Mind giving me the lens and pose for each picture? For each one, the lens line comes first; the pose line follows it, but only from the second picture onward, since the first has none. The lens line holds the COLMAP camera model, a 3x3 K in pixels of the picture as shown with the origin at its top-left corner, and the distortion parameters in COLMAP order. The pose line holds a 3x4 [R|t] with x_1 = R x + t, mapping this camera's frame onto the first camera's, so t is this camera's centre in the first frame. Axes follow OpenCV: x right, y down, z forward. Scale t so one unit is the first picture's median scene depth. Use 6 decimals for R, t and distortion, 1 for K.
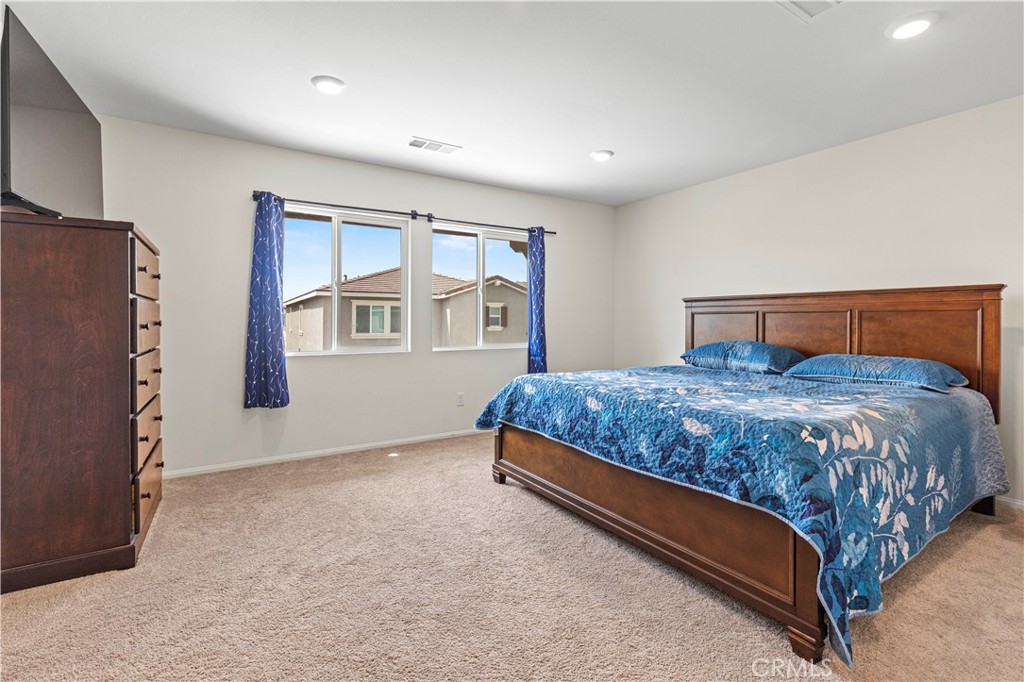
lens RADIAL K [[467.7, 0, 511.1], [0, 467.7, 324.0], [0, 0, 1]] dist [0.000466, 0.000083]
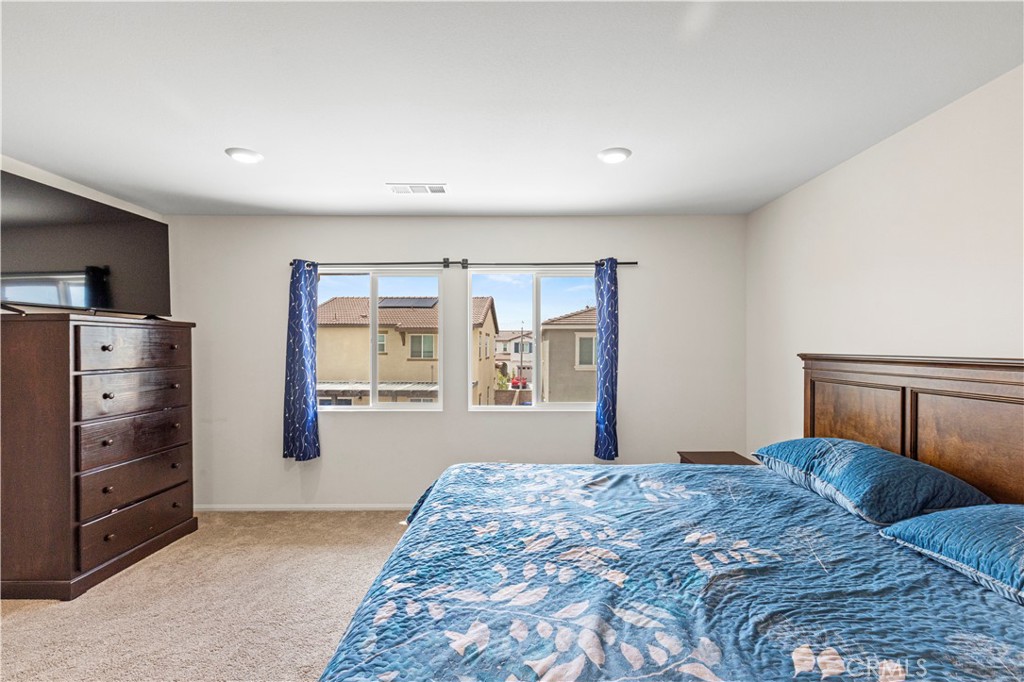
lens RADIAL K [[462.5, 0, 513.0], [0, 462.5, 352.1], [0, 0, 1]] dist [0.000001, -0.000605]
pose [[0.848620, 0.003468, -0.528992, 0.428586], [-0.001501, 0.999990, 0.004148, -0.067949], [0.529001, -0.002726, 0.848617, 0.327414]]
